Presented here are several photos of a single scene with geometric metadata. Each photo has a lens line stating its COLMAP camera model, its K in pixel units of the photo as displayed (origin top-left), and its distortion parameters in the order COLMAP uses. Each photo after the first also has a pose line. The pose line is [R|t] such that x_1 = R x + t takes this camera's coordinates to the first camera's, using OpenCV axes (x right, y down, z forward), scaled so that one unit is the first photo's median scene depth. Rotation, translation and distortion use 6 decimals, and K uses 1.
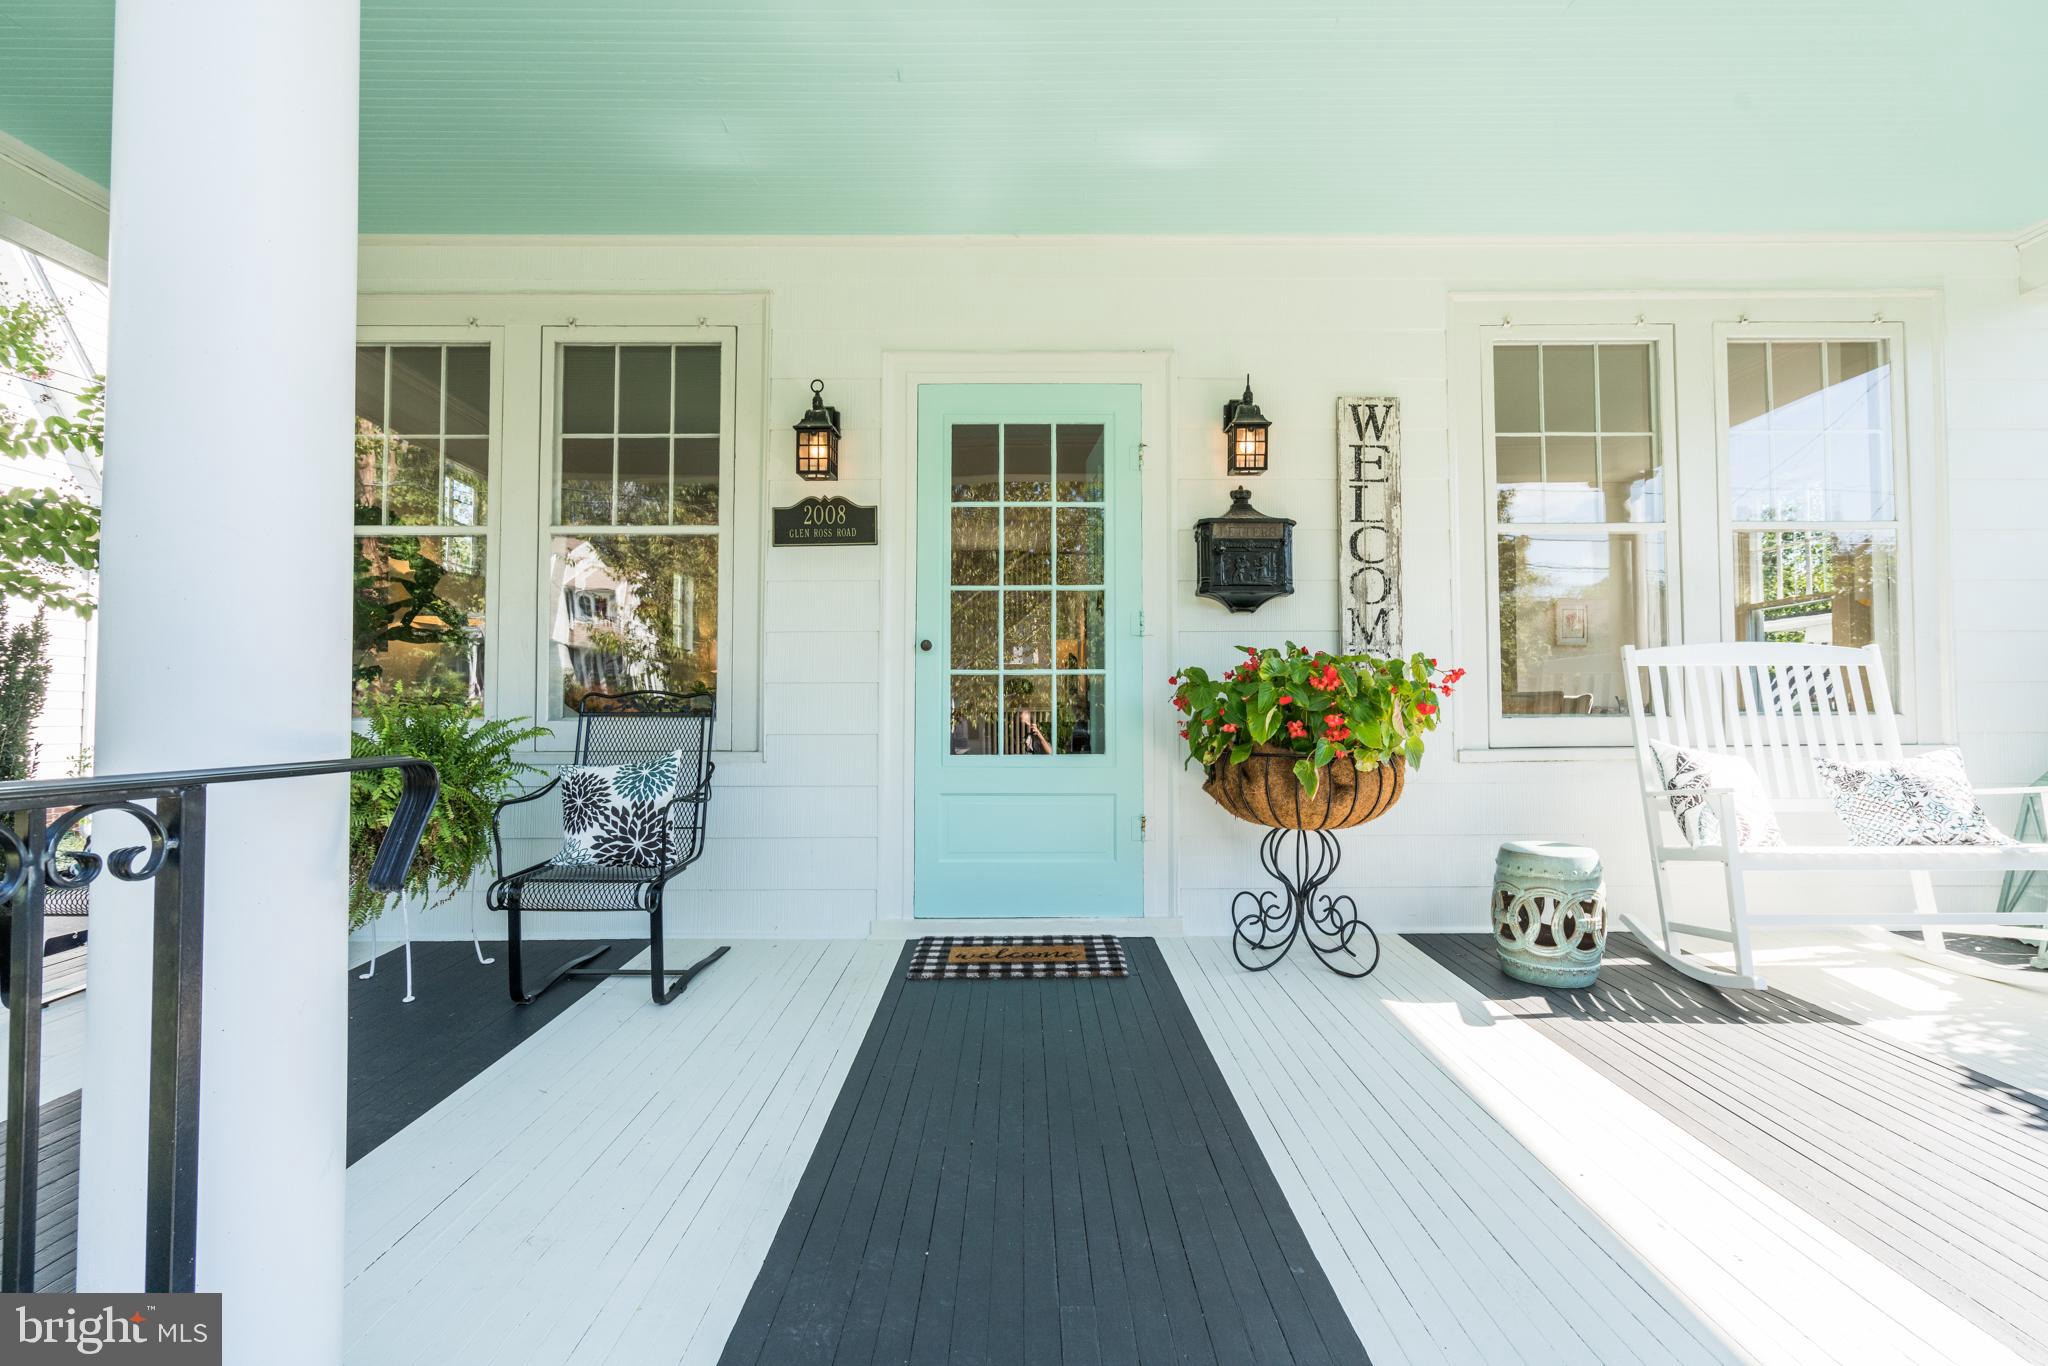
lens RADIAL K [[938.0, 0, 1022.4], [0, 938.0, 672.3], [0, 0, 1]] dist [0.000758, 0.000657]
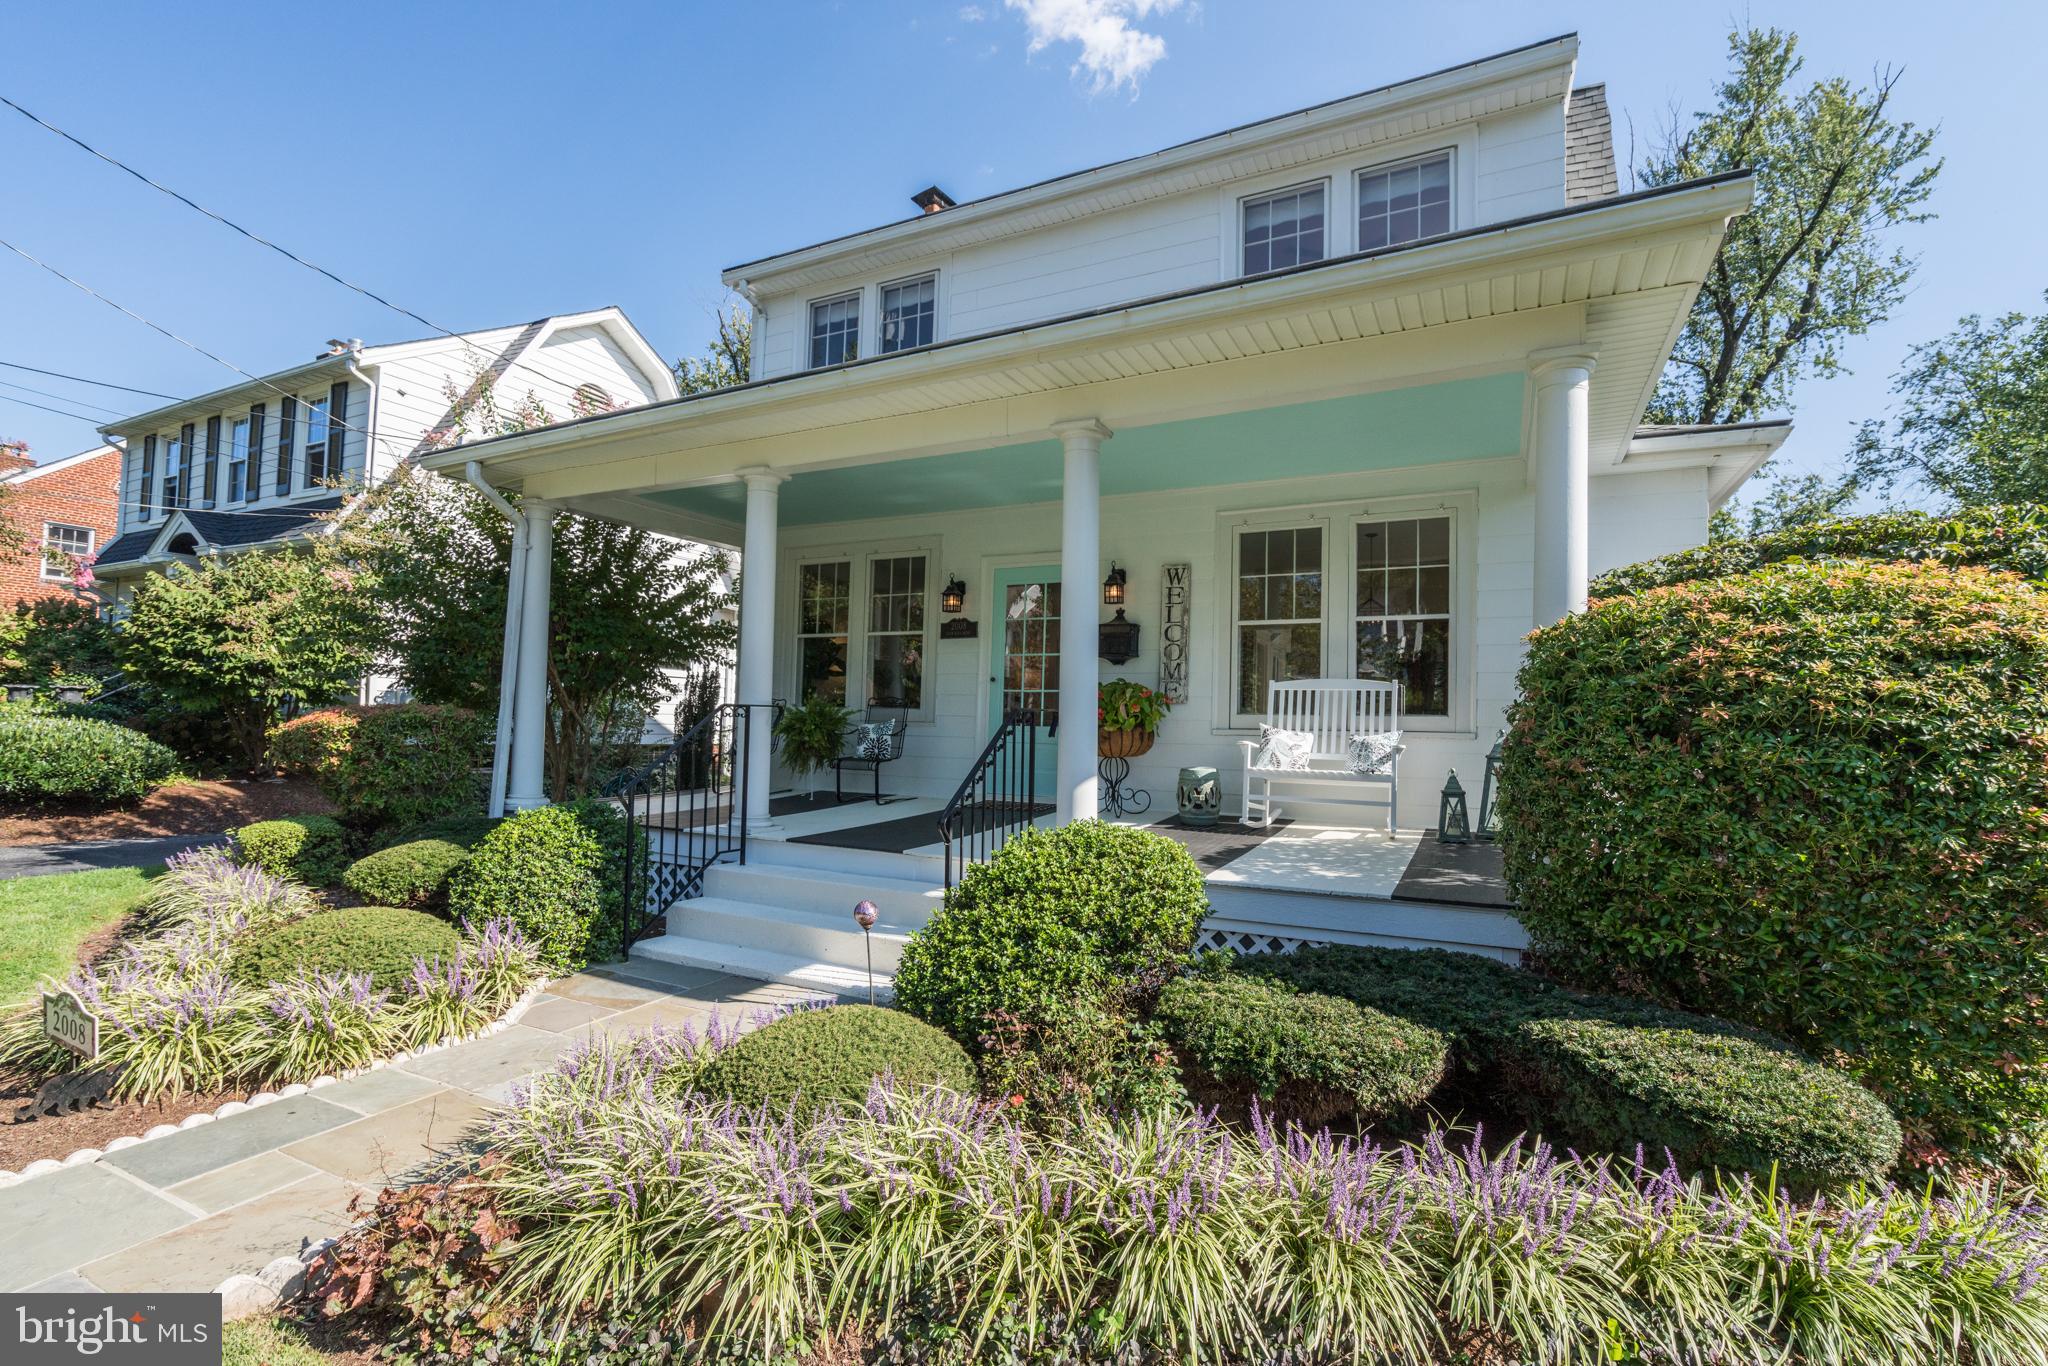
lens RADIAL K [[938.0, 0, 1011.7], [0, 938.0, 694.3], [0, 0, 1]] dist [0.000758, 0.000657]
pose [[0.888064, 0.006809, -0.459670, 1.035103], [-0.000865, 0.999913, 0.013140, -0.022536], [0.459720, -0.011272, 0.887992, -1.103086]]
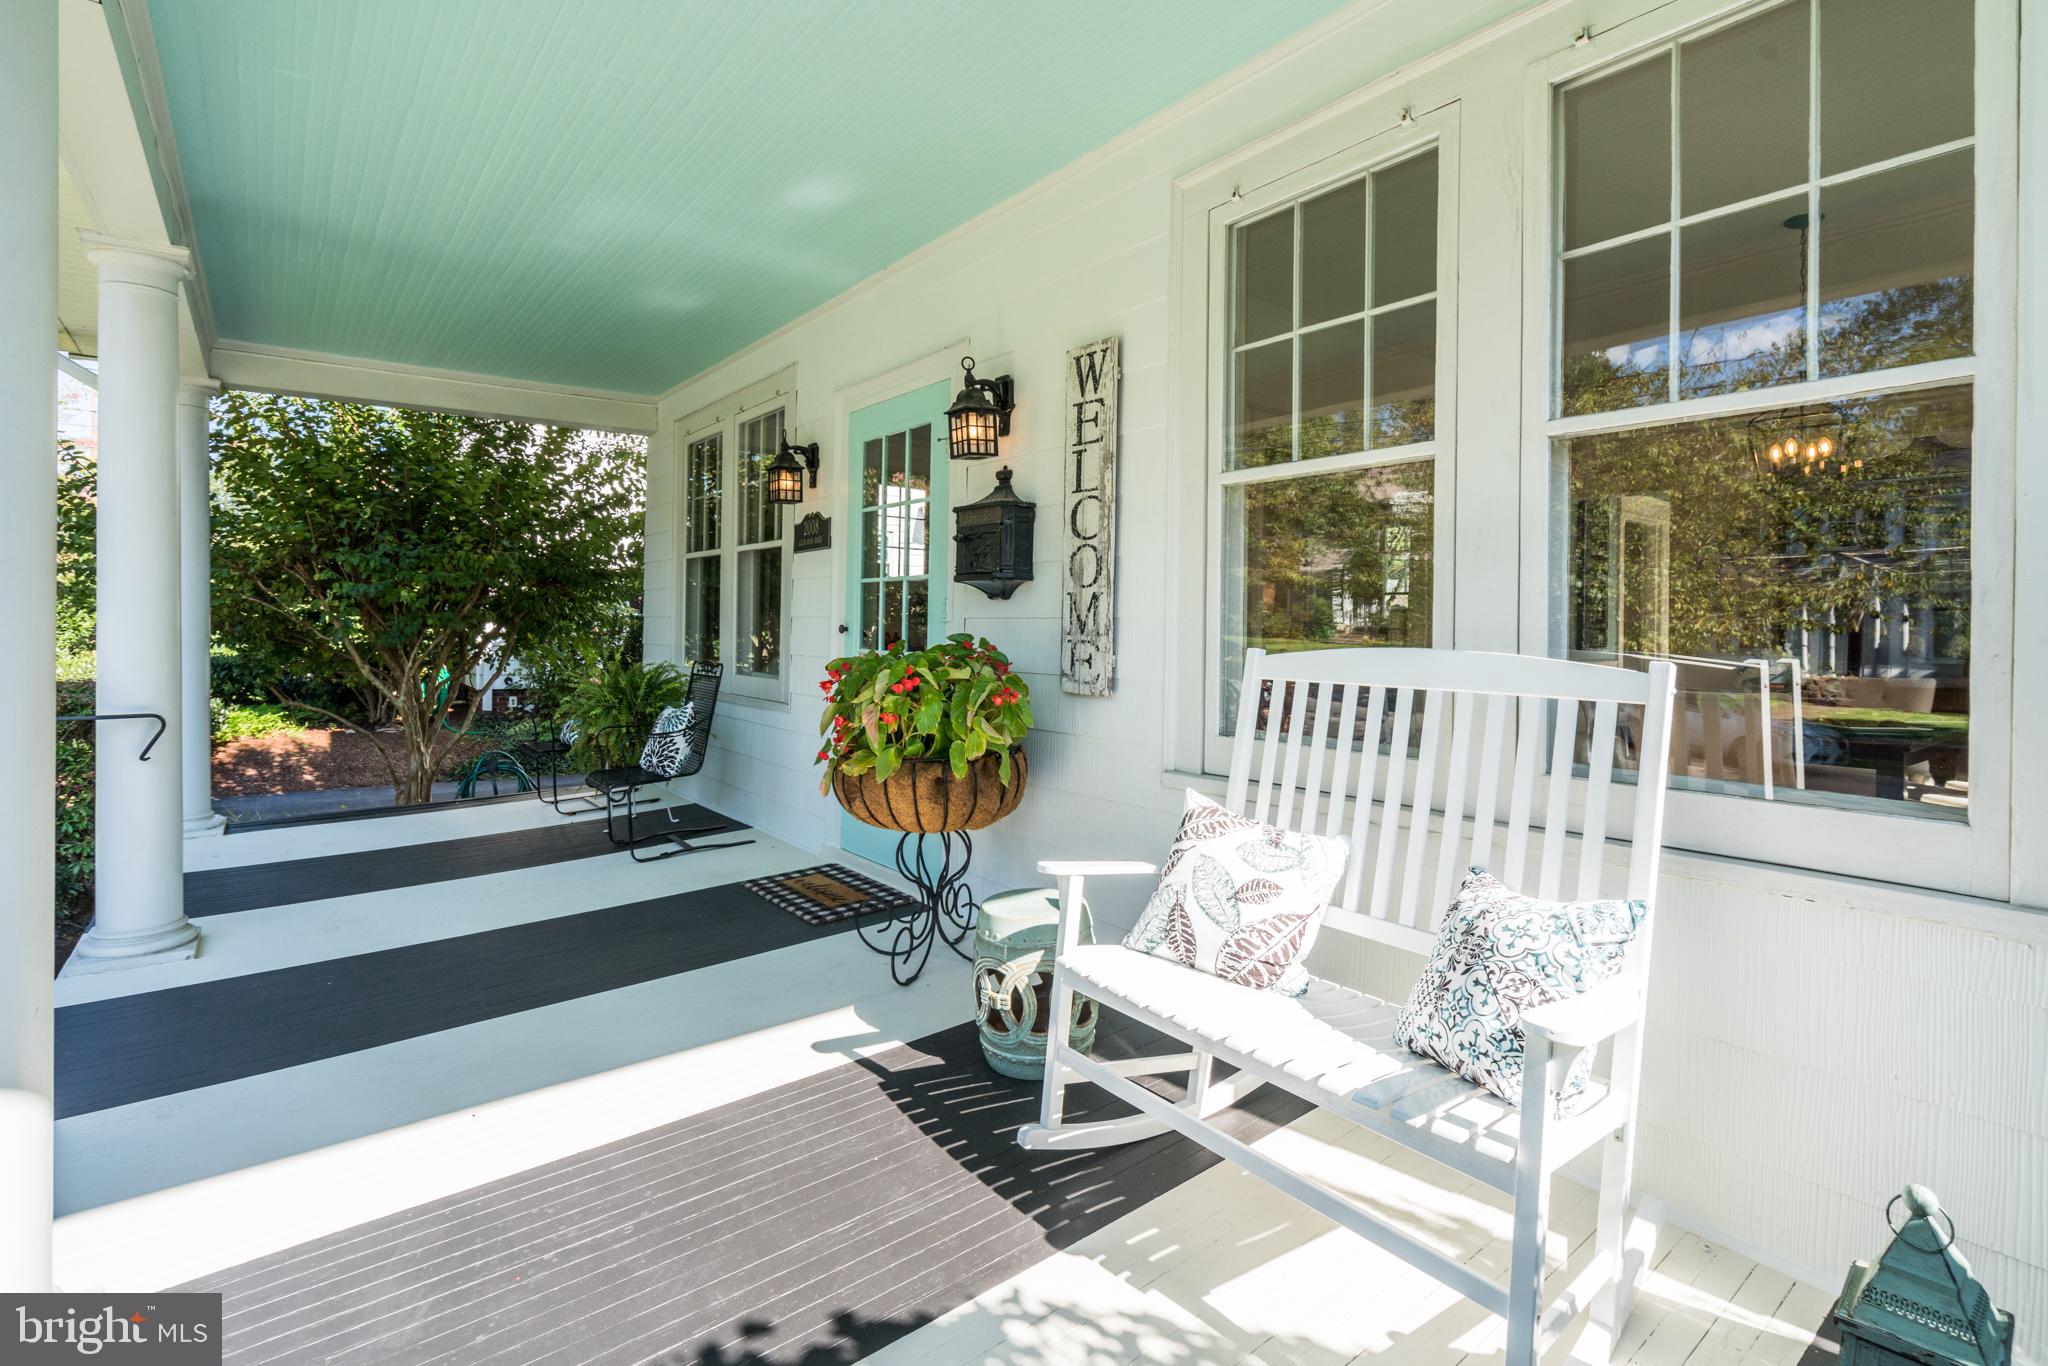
lens RADIAL K [[938.0, 0, 1034.0], [0, 938.0, 620.3], [0, 0, 1]] dist [0.000758, 0.000657]
pose [[0.623517, 0.005674, -0.781789, 1.009799], [0.018715, 0.999579, 0.022181, -0.062260], [0.781586, -0.028462, 0.623148, 0.423978]]
